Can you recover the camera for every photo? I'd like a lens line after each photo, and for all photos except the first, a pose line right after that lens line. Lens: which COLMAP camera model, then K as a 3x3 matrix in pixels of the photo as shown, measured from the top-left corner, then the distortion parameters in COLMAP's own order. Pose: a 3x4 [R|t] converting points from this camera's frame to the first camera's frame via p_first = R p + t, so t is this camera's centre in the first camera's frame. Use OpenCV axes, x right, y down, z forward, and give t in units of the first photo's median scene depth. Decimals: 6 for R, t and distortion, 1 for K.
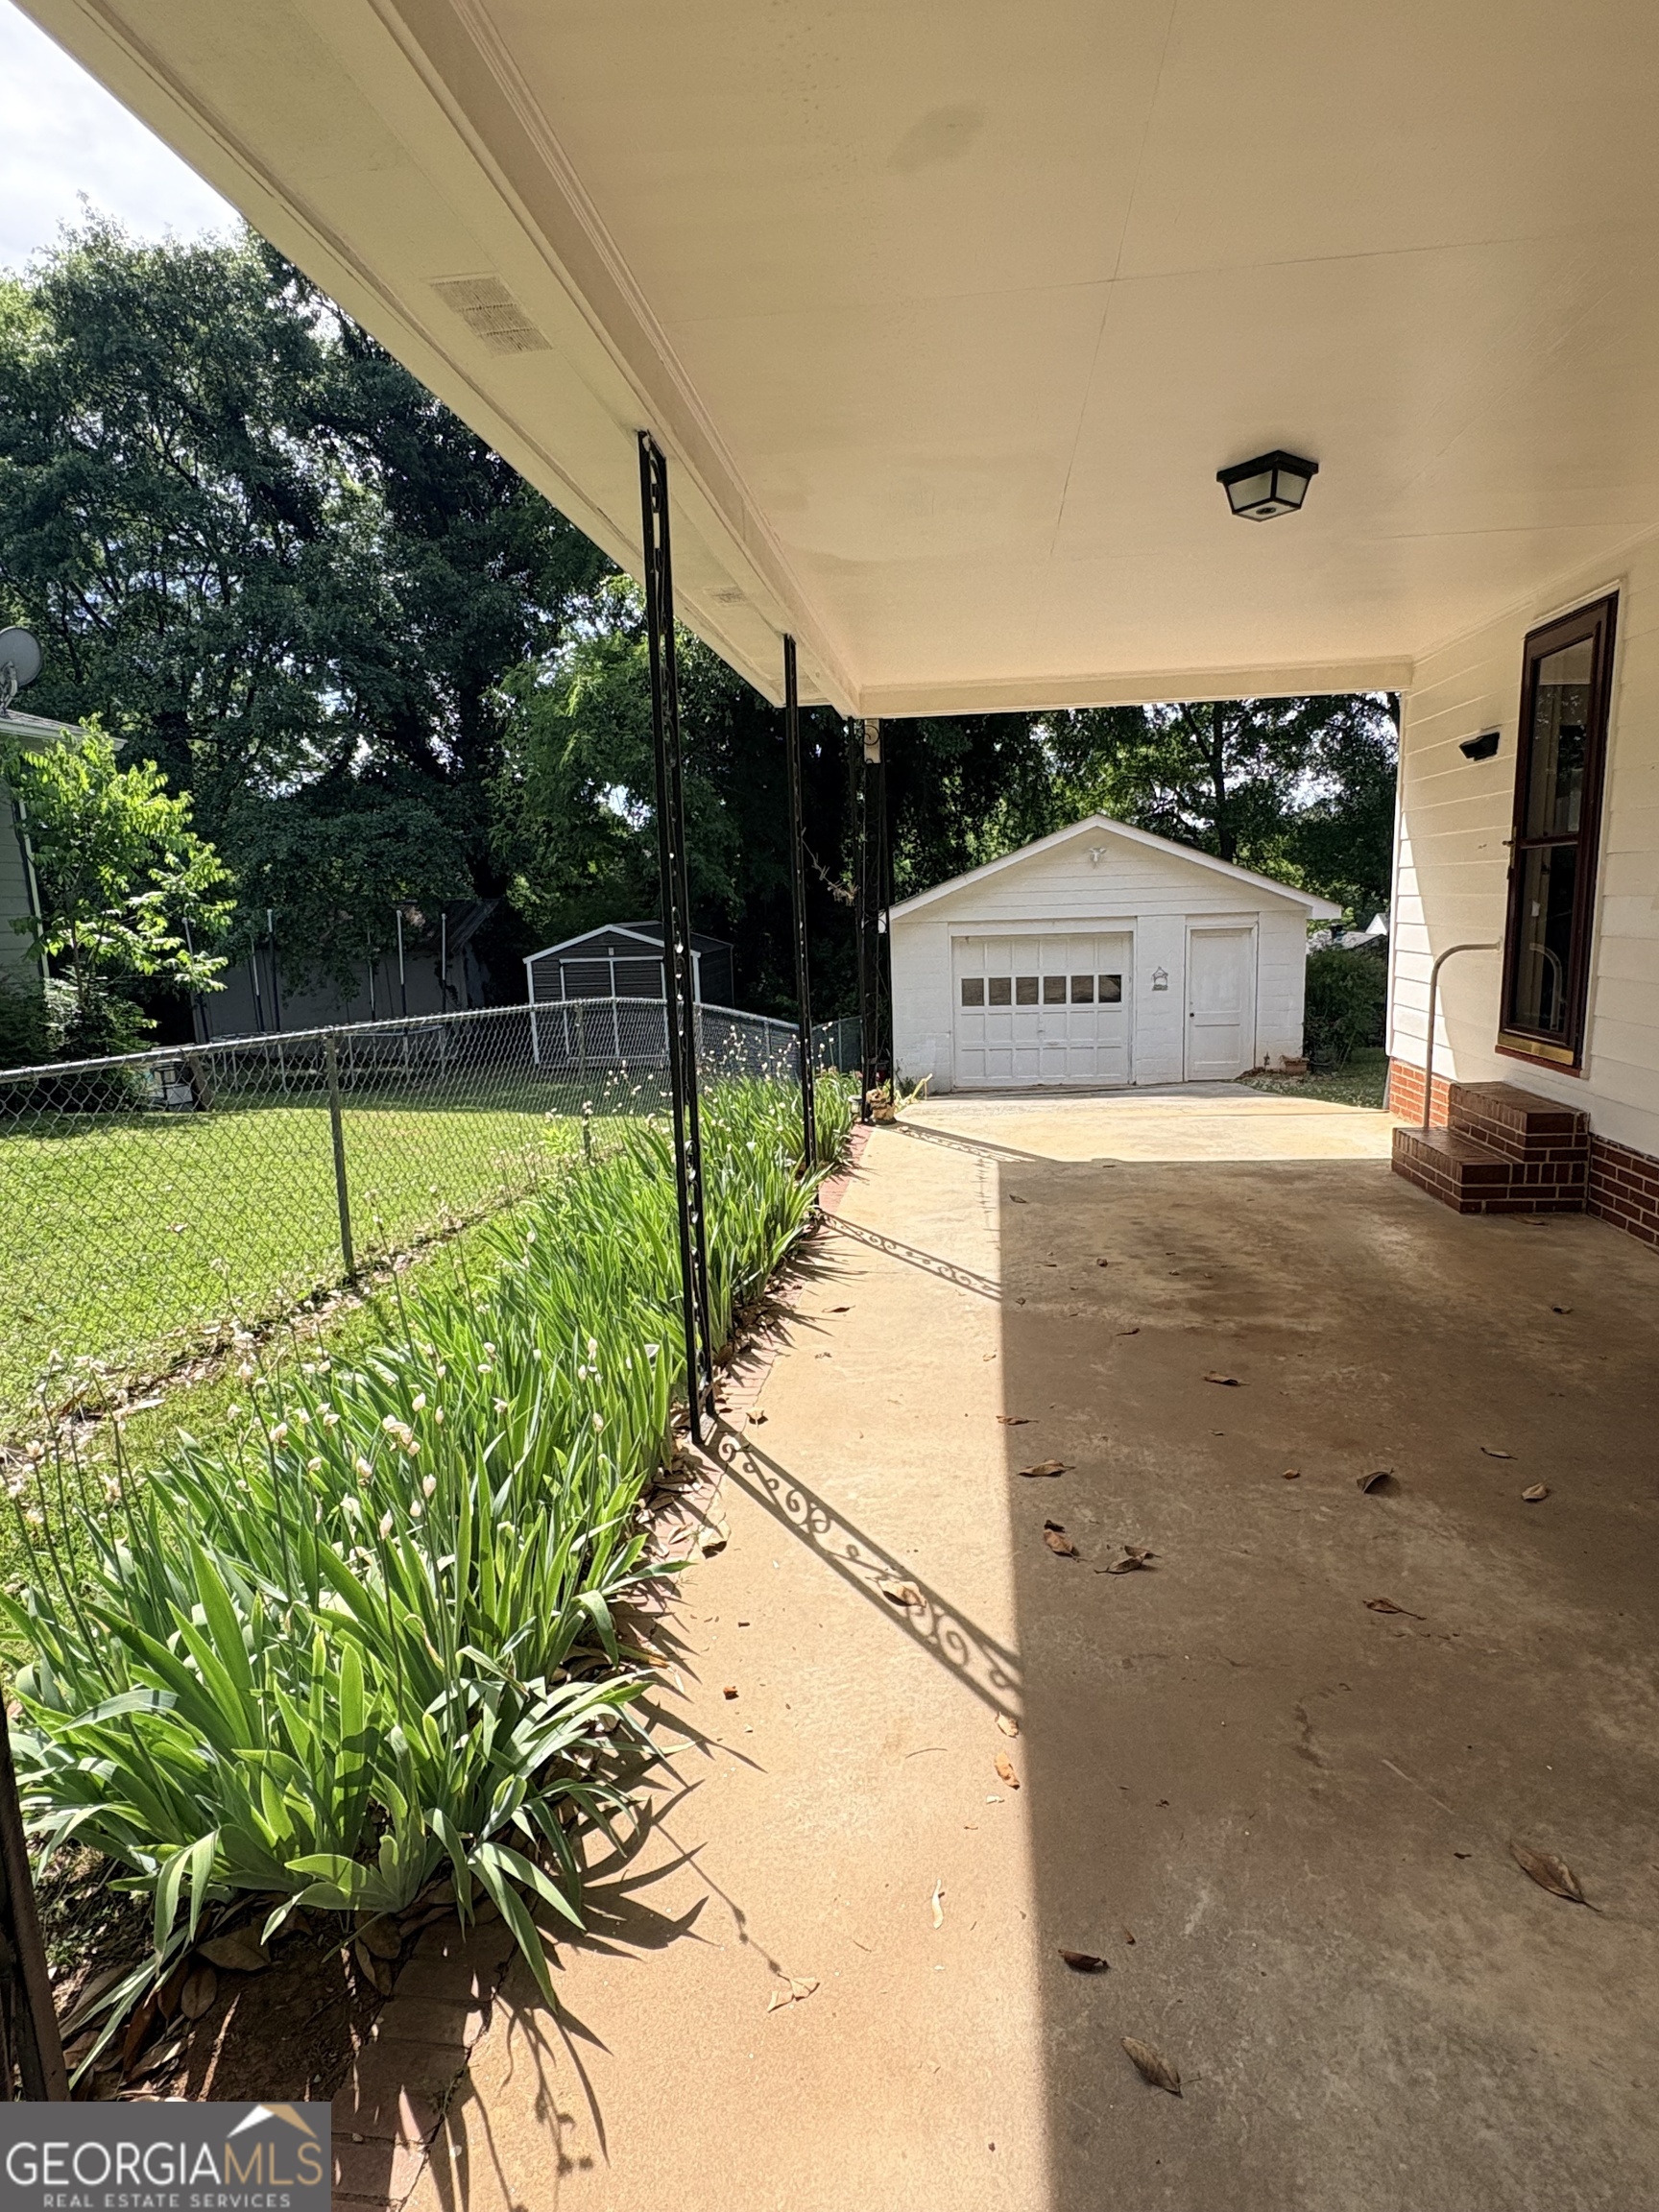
lens RADIAL K [[1200.3, 0, 829.3], [0, 1200.3, 1105.1], [0, 0, 1]] dist [-0.001734, -0.000098]
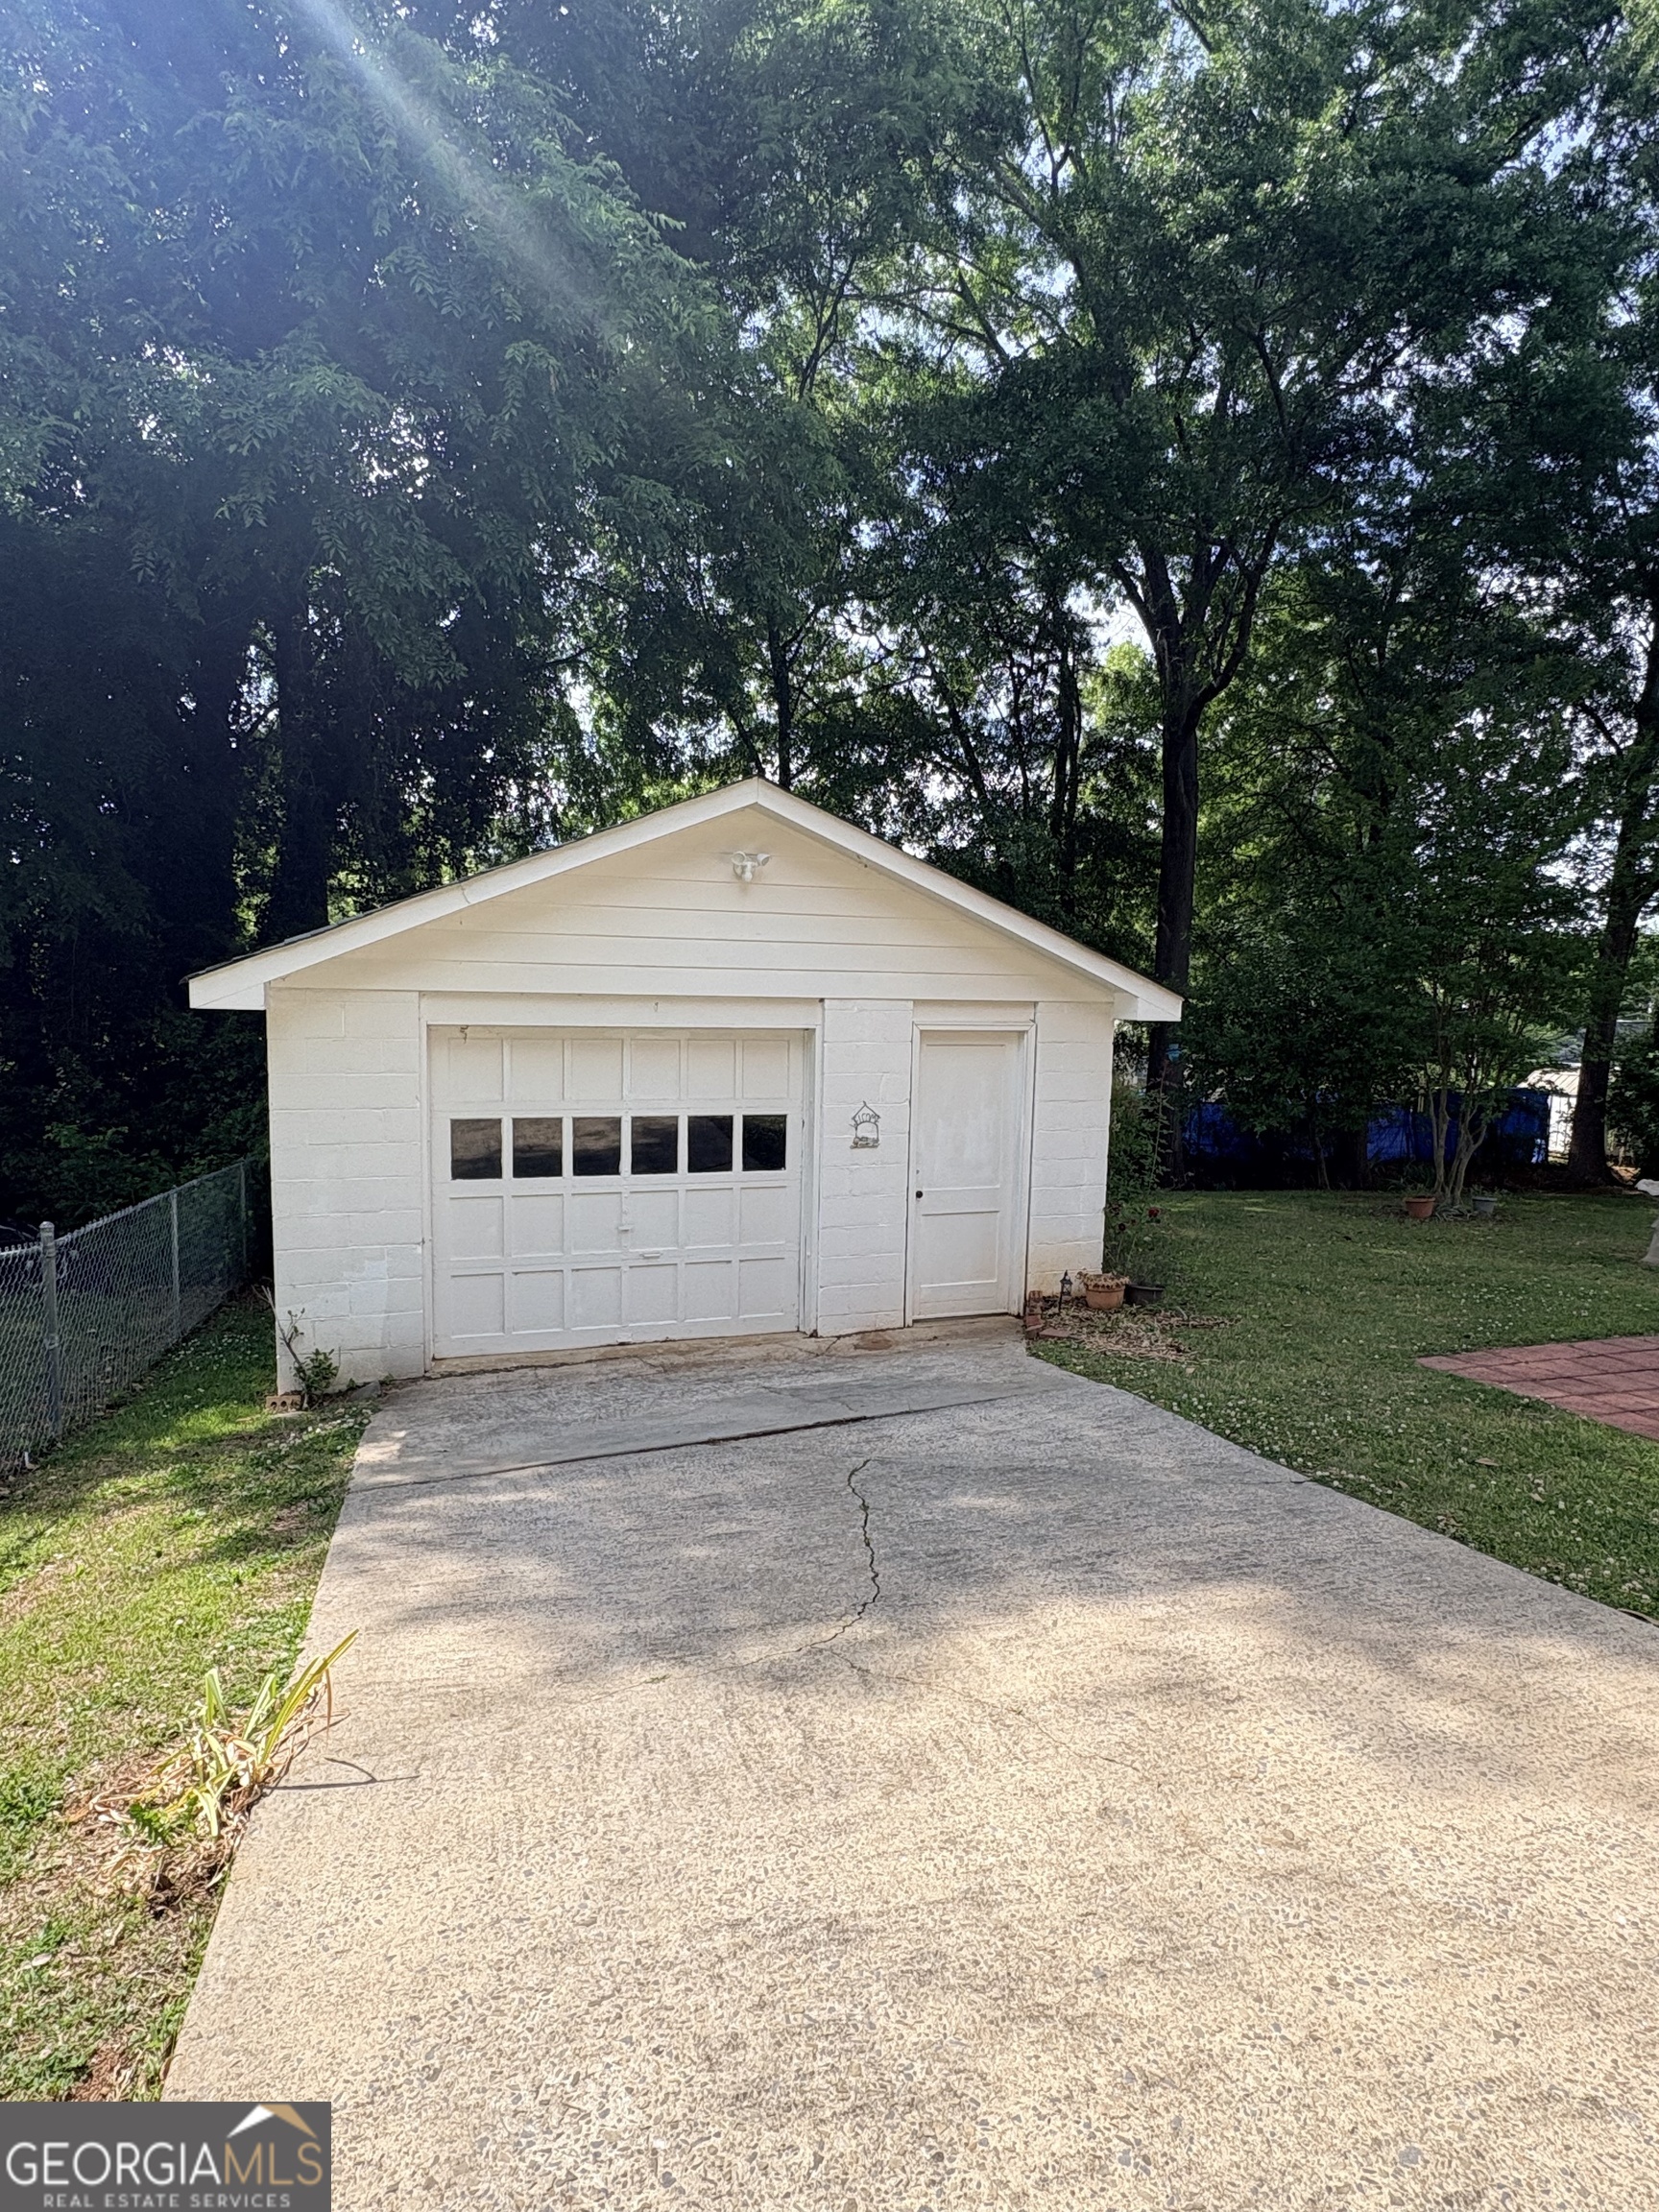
lens RADIAL K [[1200.3, 0, 826.3], [0, 1200.3, 1106.4], [0, 0, 1]] dist [-0.001734, -0.000098]
pose [[0.907926, 0.015472, 0.418844, 0.052504], [0.010984, 0.998097, -0.060680, -0.083001], [-0.418986, 0.059693, 0.906029, 0.555418]]
